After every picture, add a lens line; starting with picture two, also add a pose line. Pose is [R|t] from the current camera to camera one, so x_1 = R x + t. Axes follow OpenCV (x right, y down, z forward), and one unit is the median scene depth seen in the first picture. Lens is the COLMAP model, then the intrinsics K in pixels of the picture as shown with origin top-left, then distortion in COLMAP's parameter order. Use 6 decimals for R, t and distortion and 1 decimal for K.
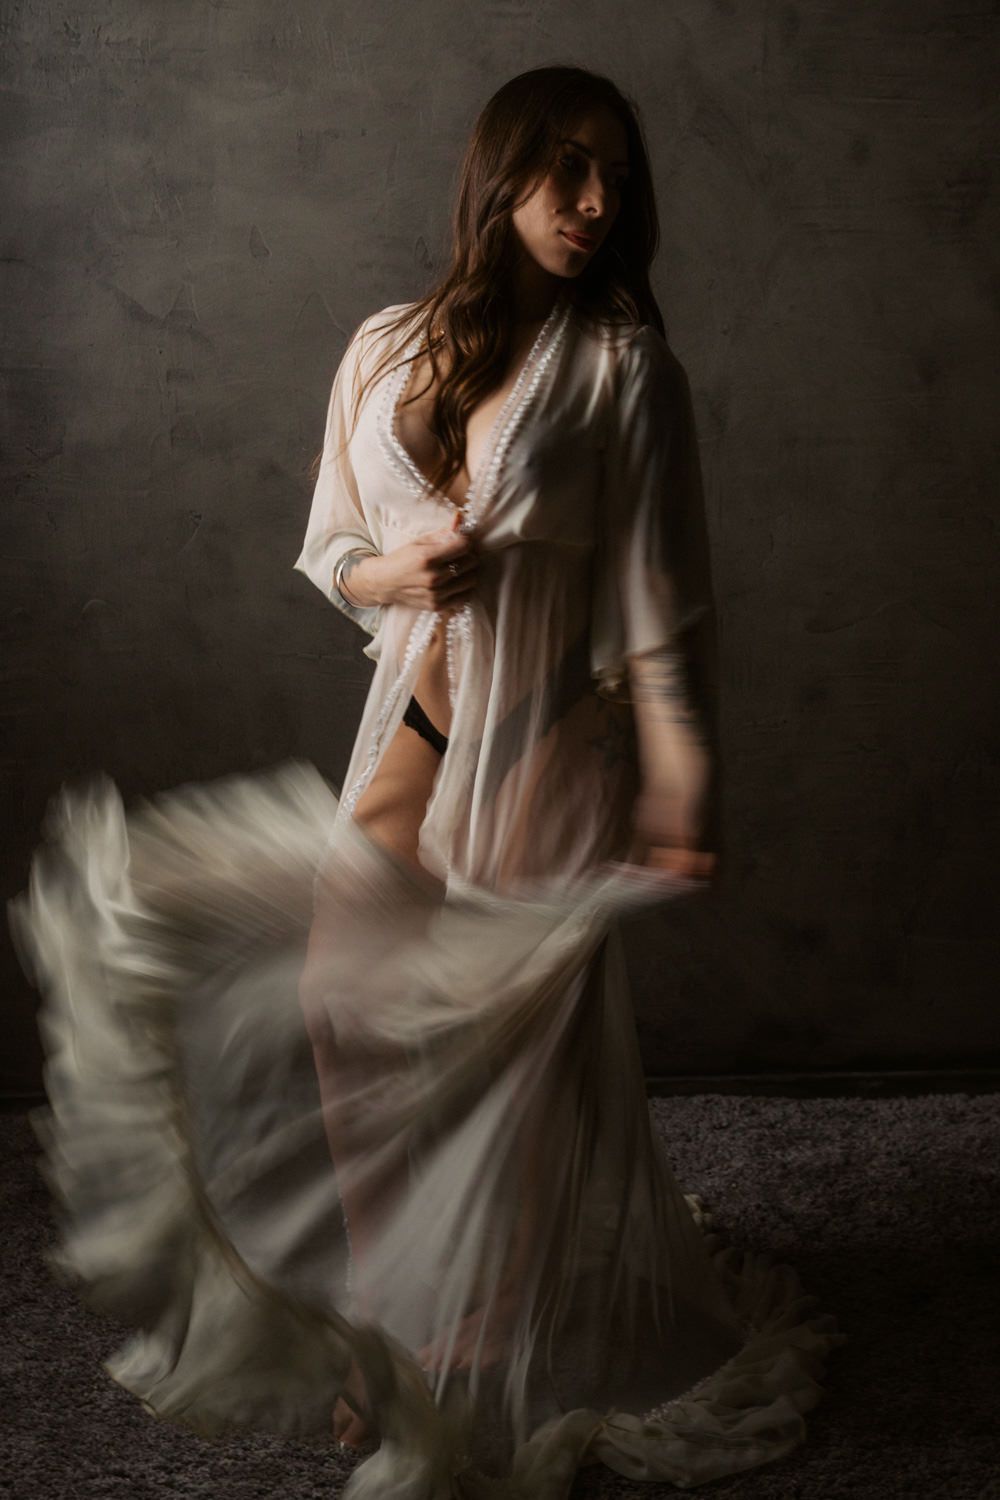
lens RADIAL K [[2573.3, 0, 585.1], [0, 2573.3, 781.4], [0, 0, 1]] dist [0.023811, 0.000000]
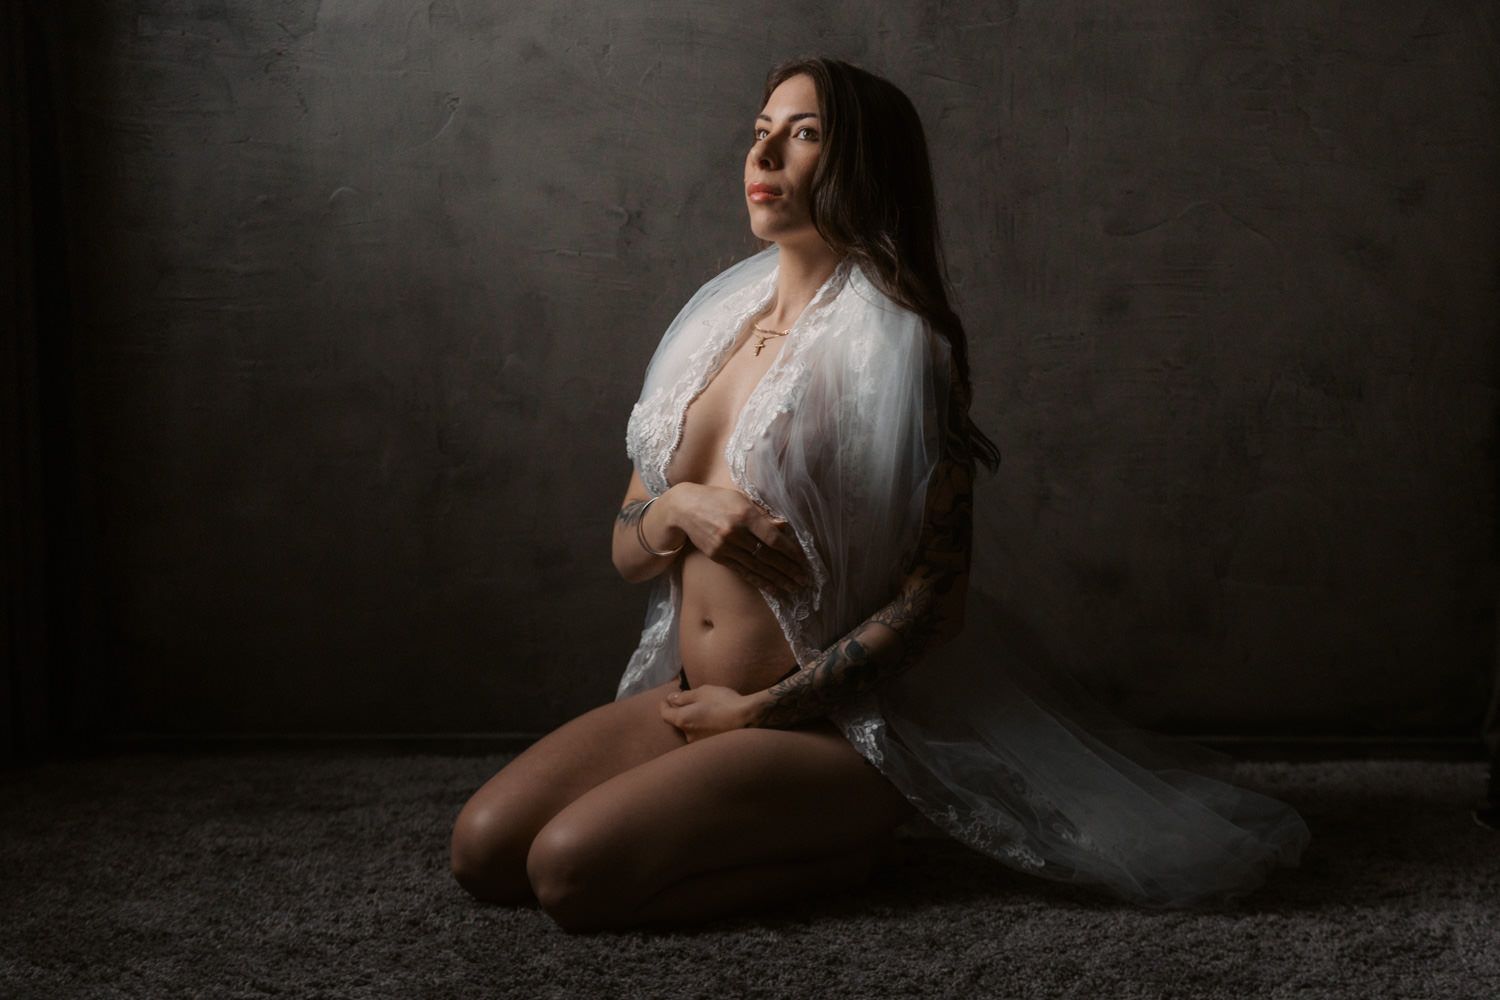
lens RADIAL K [[2297.1, 0, 776.8], [0, 2297.1, 548.7], [0, 0, 1]] dist [0.019937, 0.000000]
pose [[0.997691, 0.010588, -0.067089, 0.025985], [-0.021701, 0.985691, -0.167159, 0.201229], [0.064359, 0.168229, 0.983645, 0.210059]]
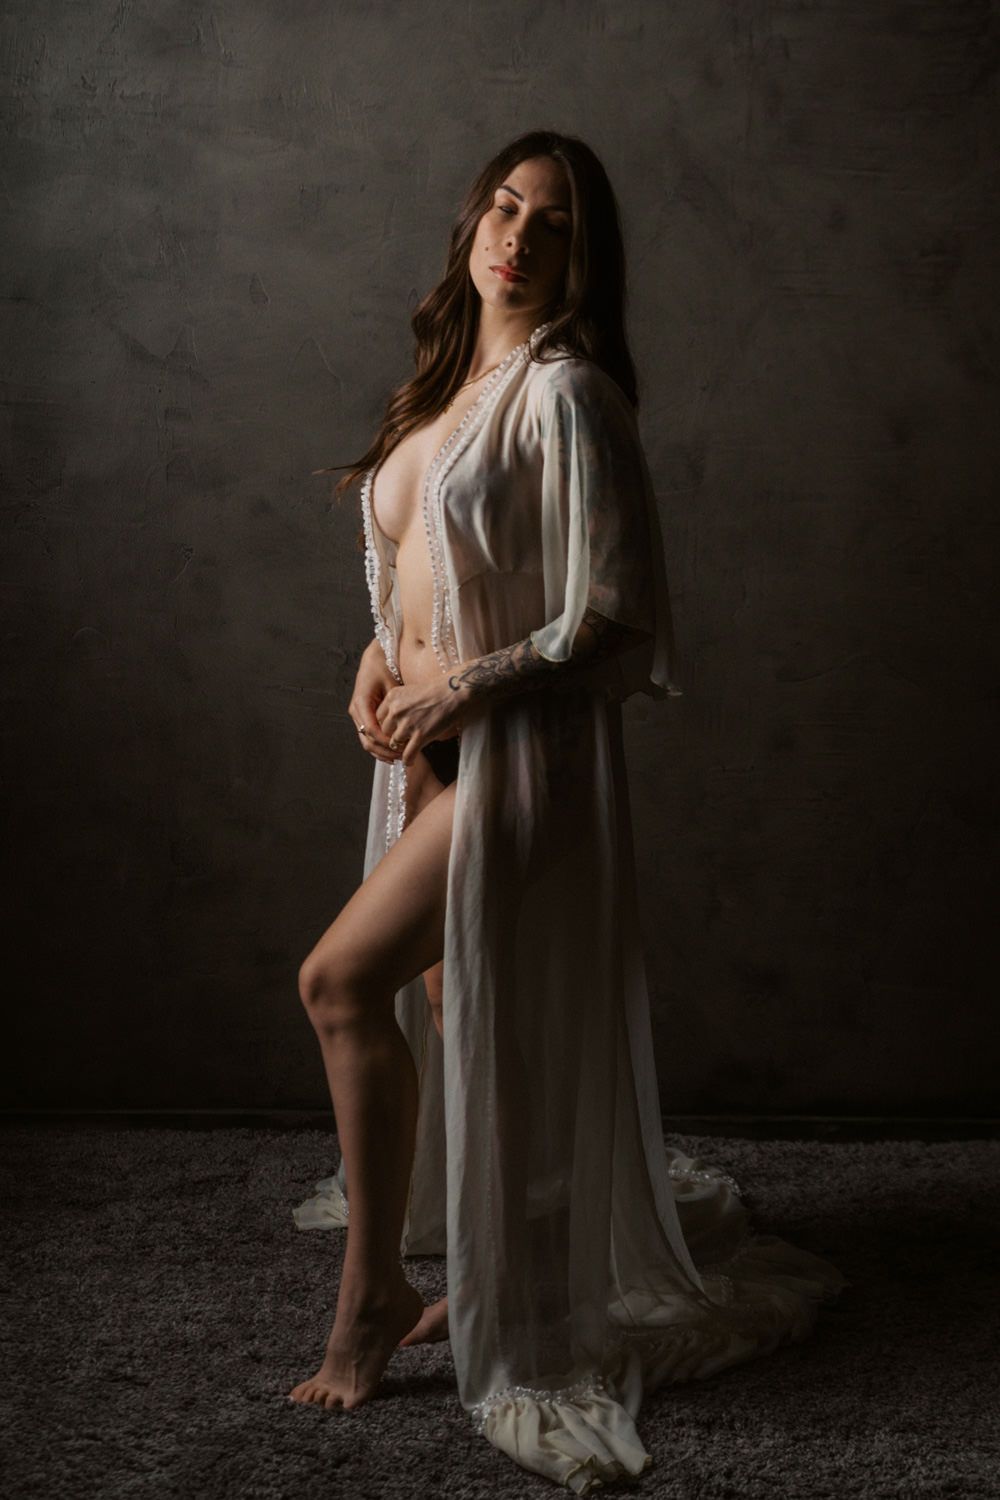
lens RADIAL K [[2901.3, 0, 563.1], [0, 2901.3, 777.3], [0, 0, 1]] dist [0.020551, 0.000000]
pose [[0.999514, 0.030815, -0.004610, 0.007989], [-0.030995, 0.998459, -0.046029, 0.038016], [0.003185, 0.046150, 0.998929, -0.162926]]
